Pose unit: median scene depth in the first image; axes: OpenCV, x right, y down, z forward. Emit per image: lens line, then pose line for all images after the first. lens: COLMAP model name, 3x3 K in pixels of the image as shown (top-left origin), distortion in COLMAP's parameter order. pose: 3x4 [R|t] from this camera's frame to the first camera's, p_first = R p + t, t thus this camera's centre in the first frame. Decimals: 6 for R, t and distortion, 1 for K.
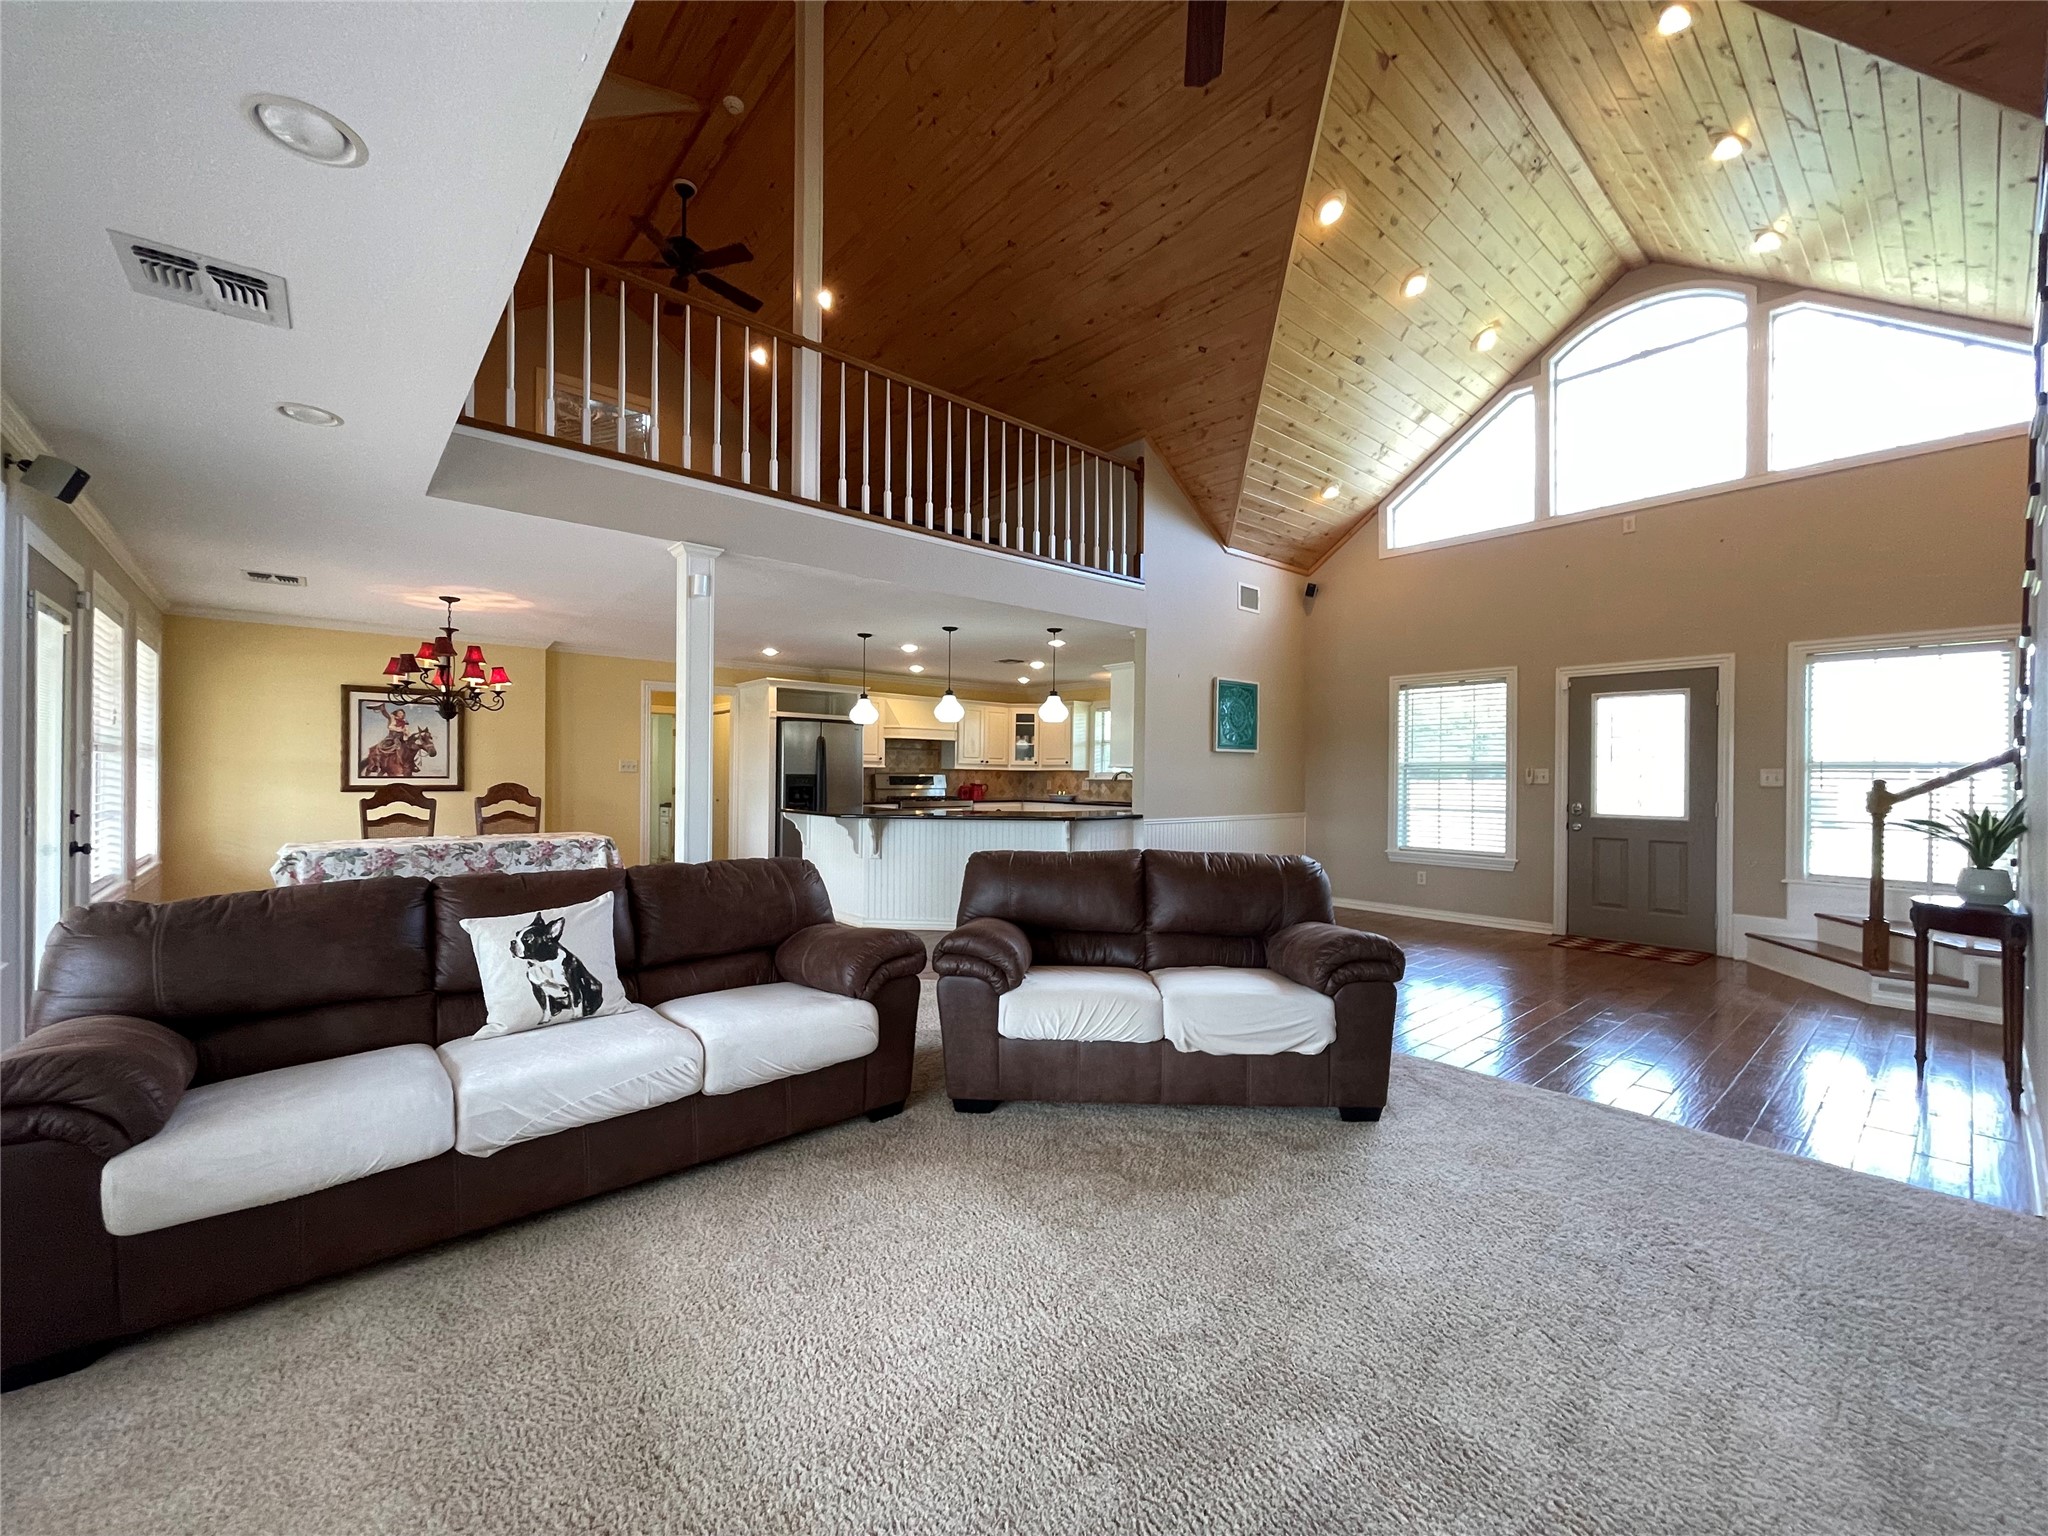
lens RADIAL K [[821.1, 0, 1012.7], [0, 821.1, 775.8], [0, 0, 1]] dist [0.006374, 0.000208]
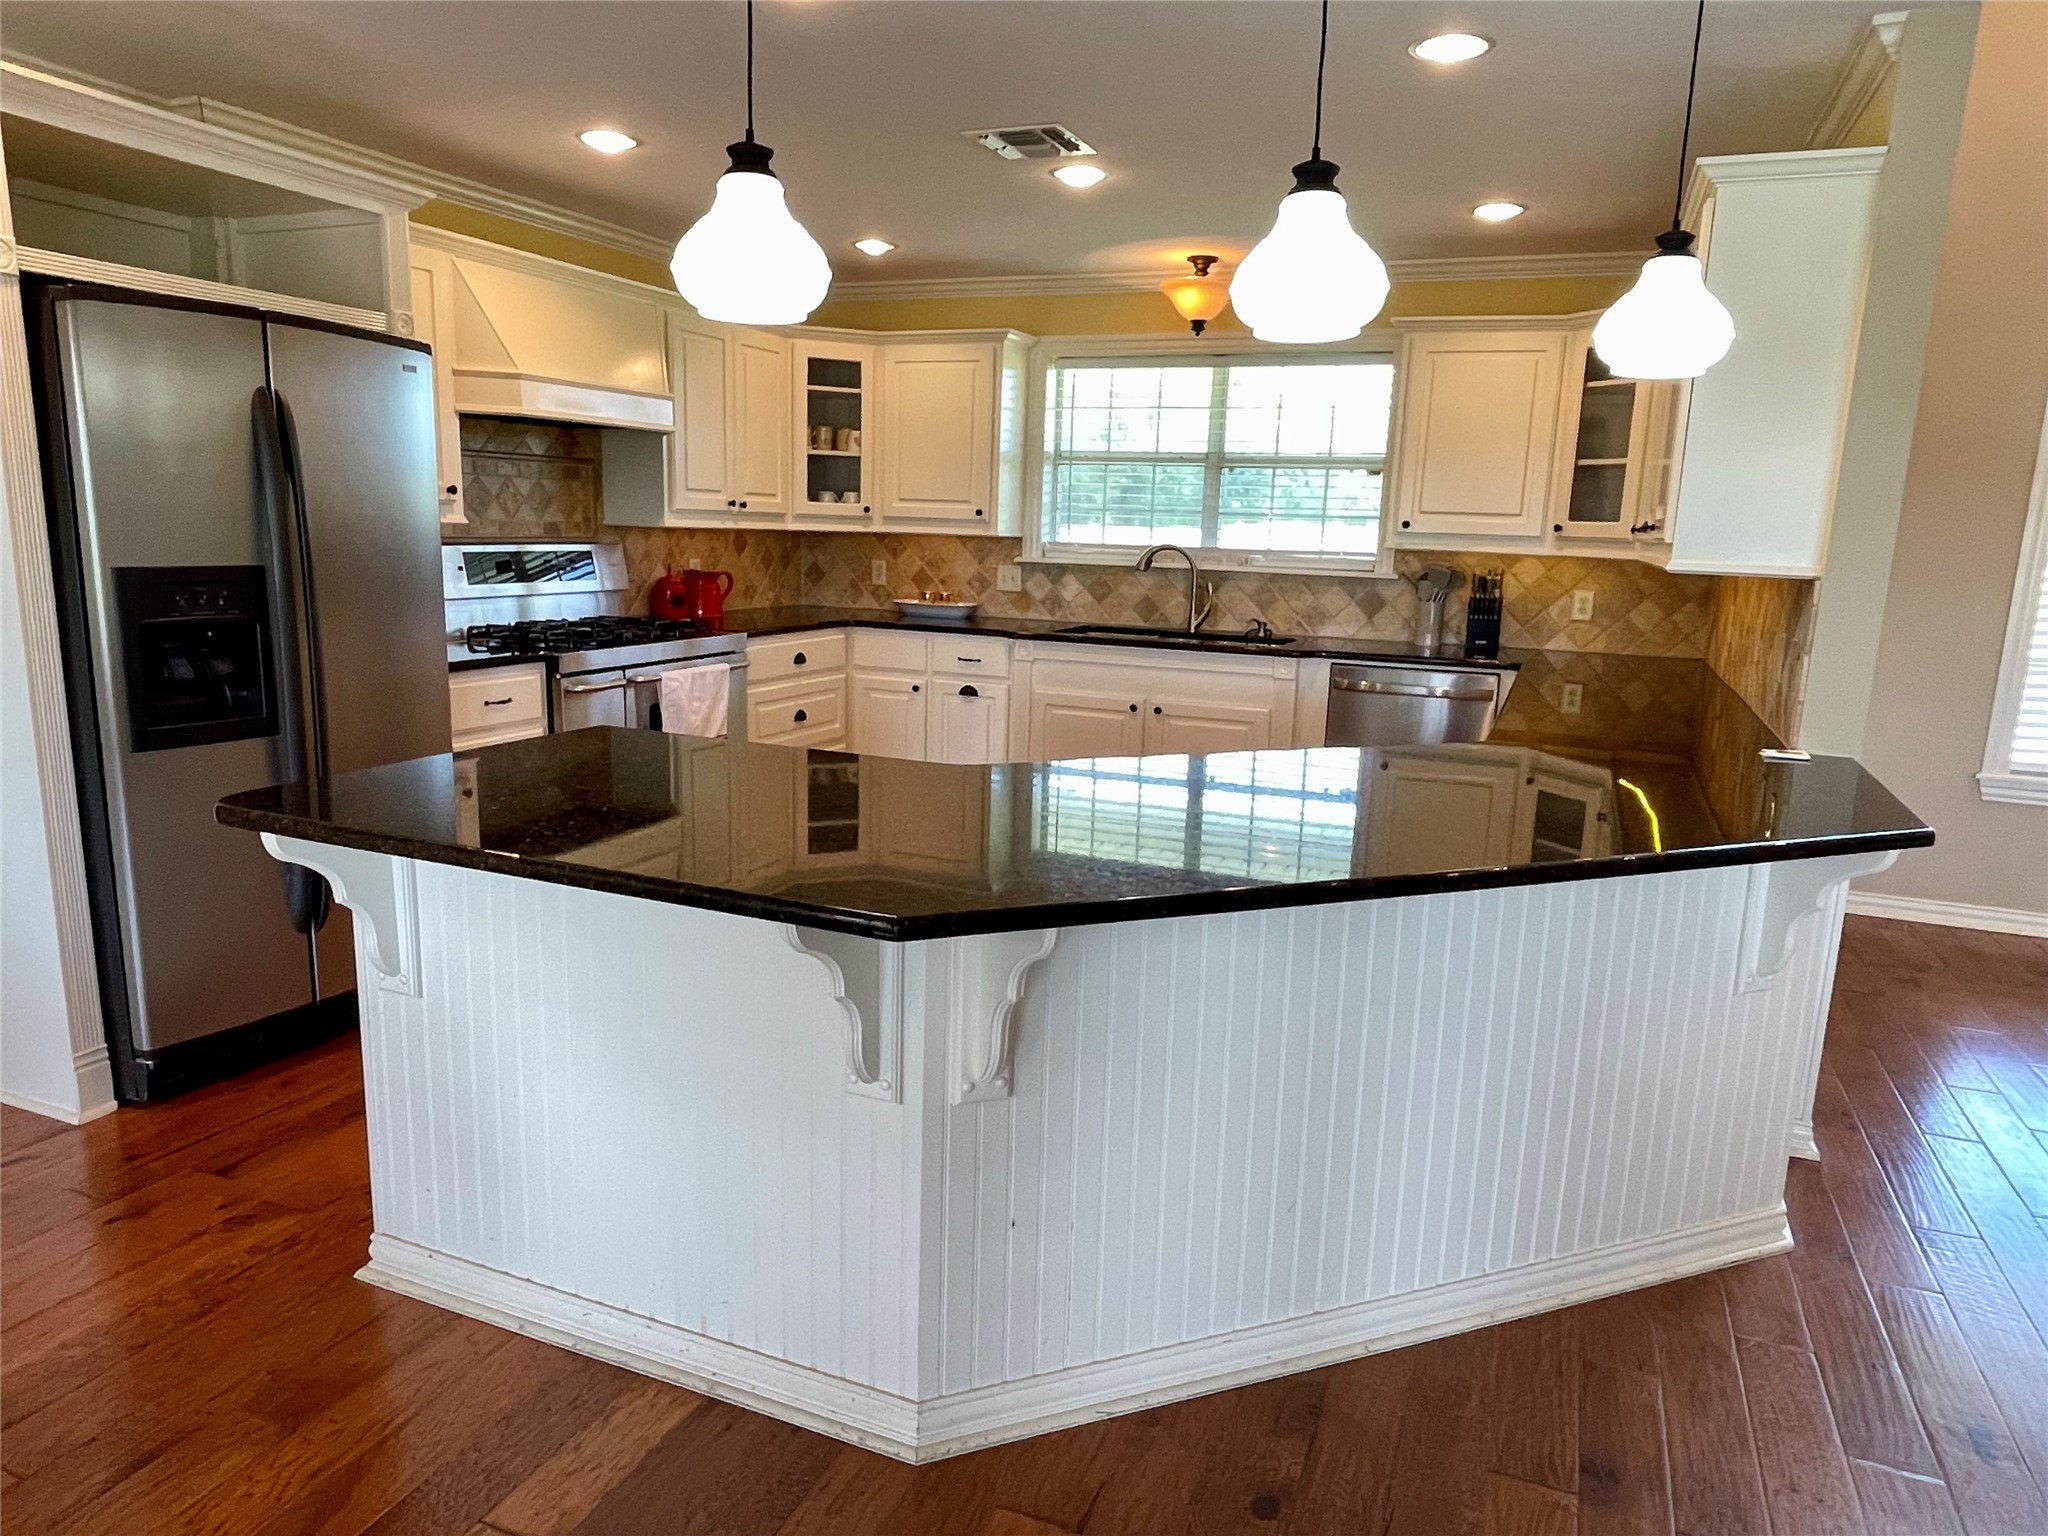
lens RADIAL K [[1335.5, 0, 1024.0], [0, 1335.5, 768.0], [0, 0, 1]] dist [0.050795, -0.091966]
pose [[0.889888, -0.064423, 0.451608, -0.179263], [-0.023318, 0.982260, 0.186070, -0.015983], [-0.455583, -0.176112, 0.872599, 0.469803]]
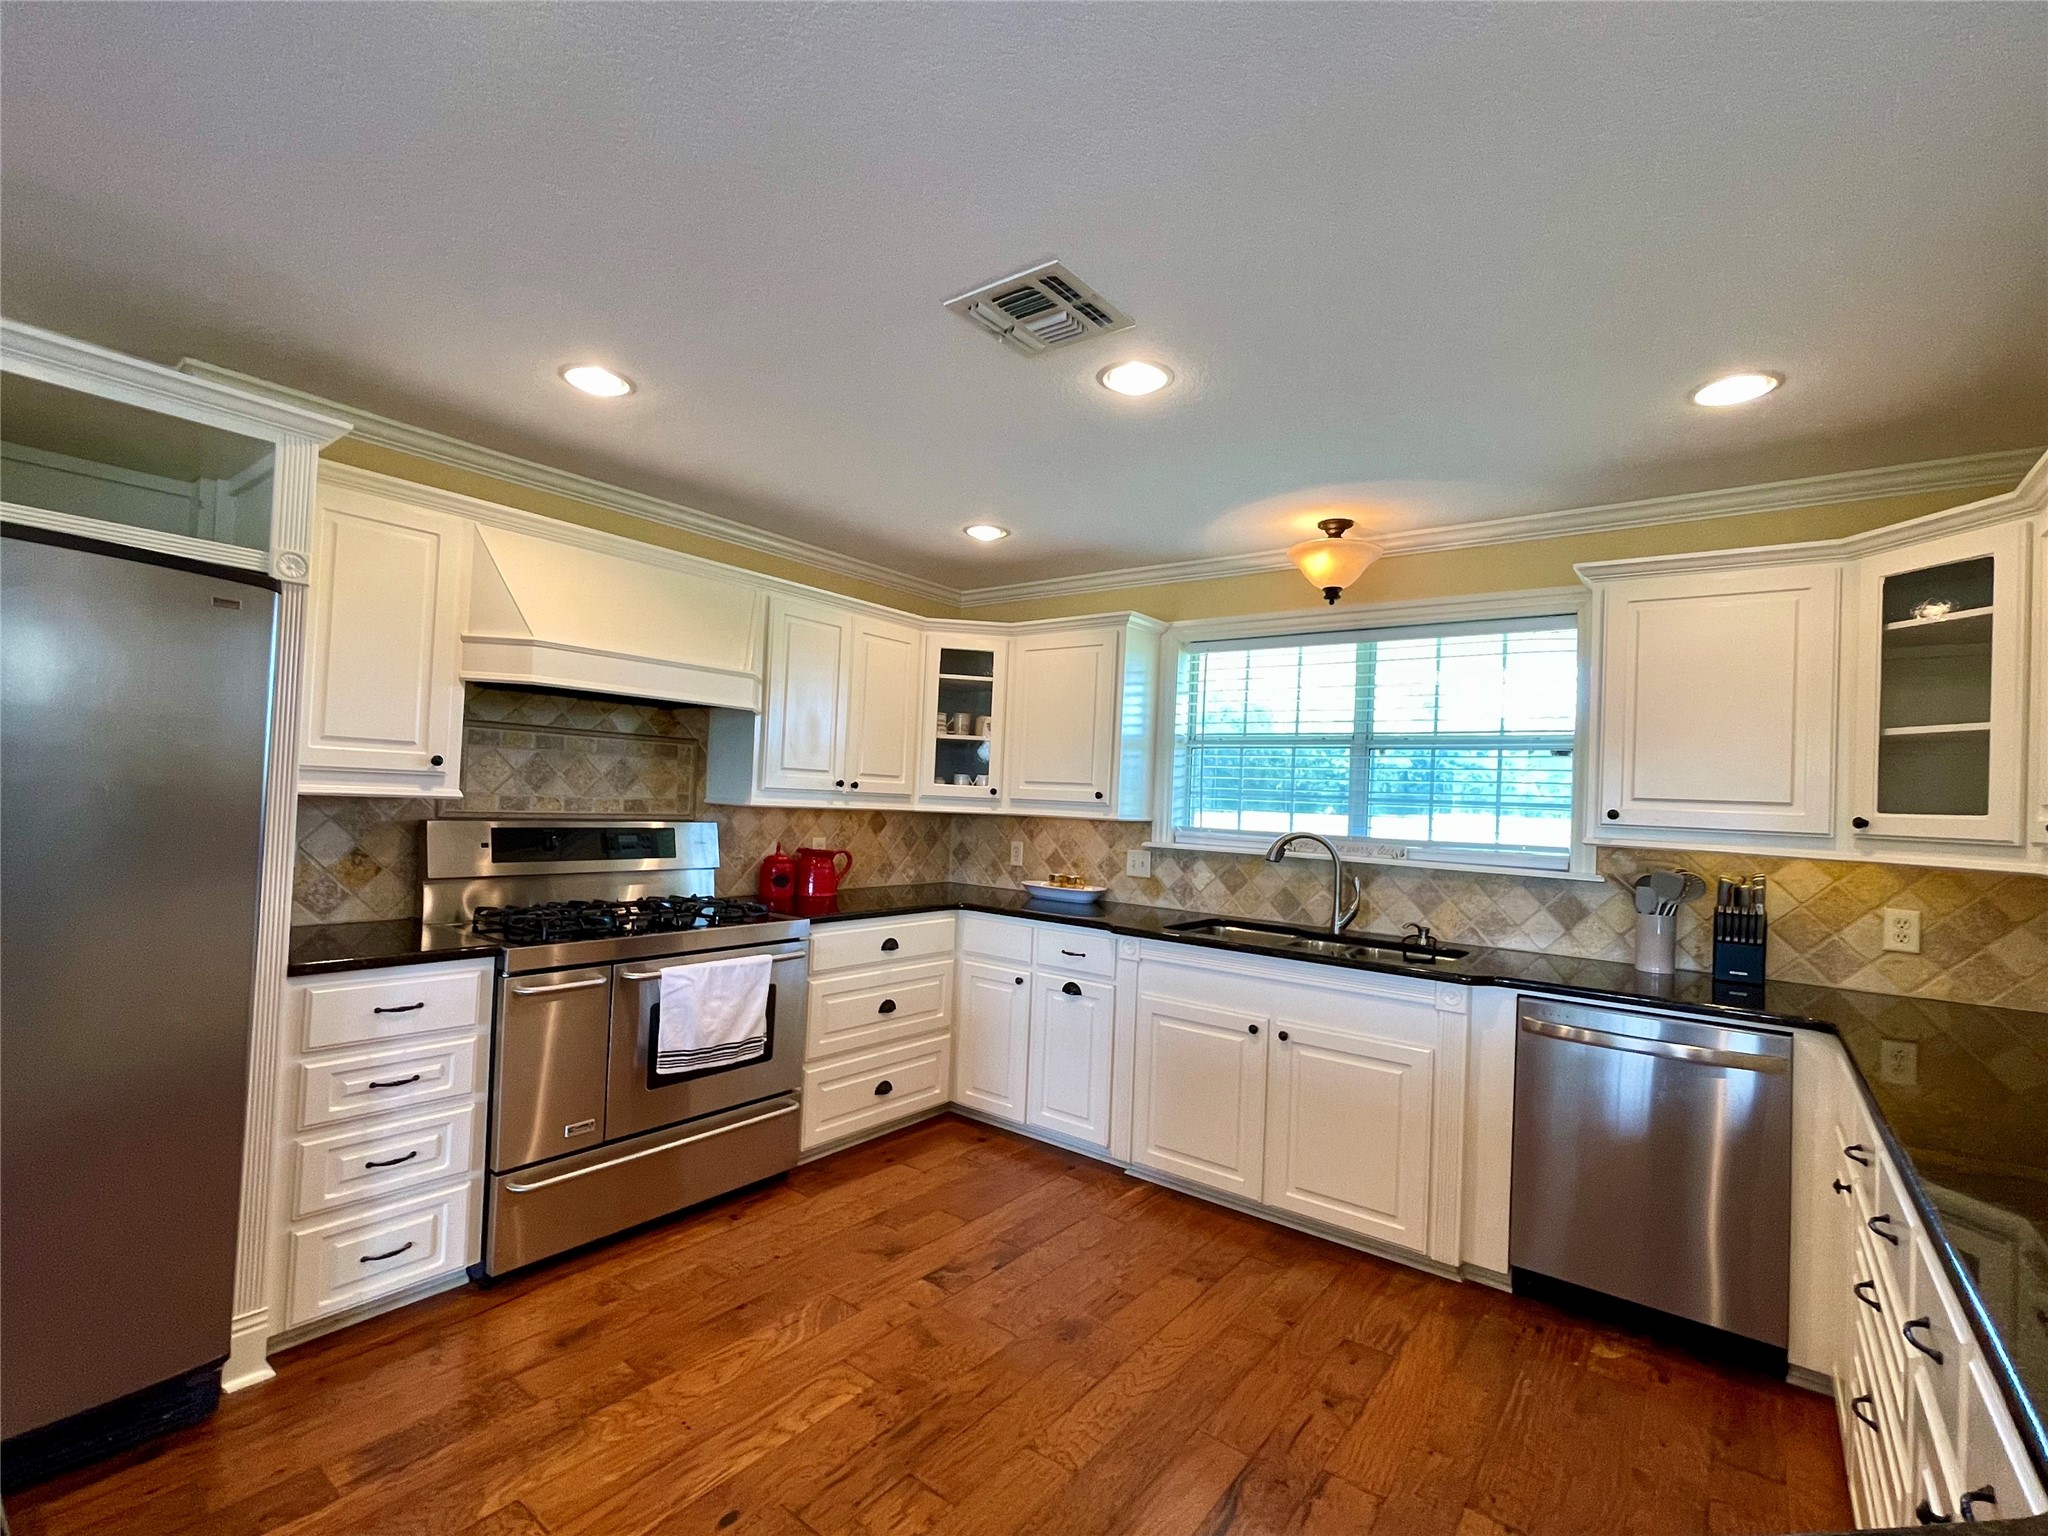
lens RADIAL K [[922.1, 0, 1010.6], [0, 922.1, 768.9], [0, 0, 1]] dist [-0.003331, -0.000651]
pose [[0.979852, 0.039729, 0.195733, -0.042408], [-0.034429, 0.998944, -0.030409, -0.014455], [-0.196735, 0.023058, 0.980186, 0.632795]]
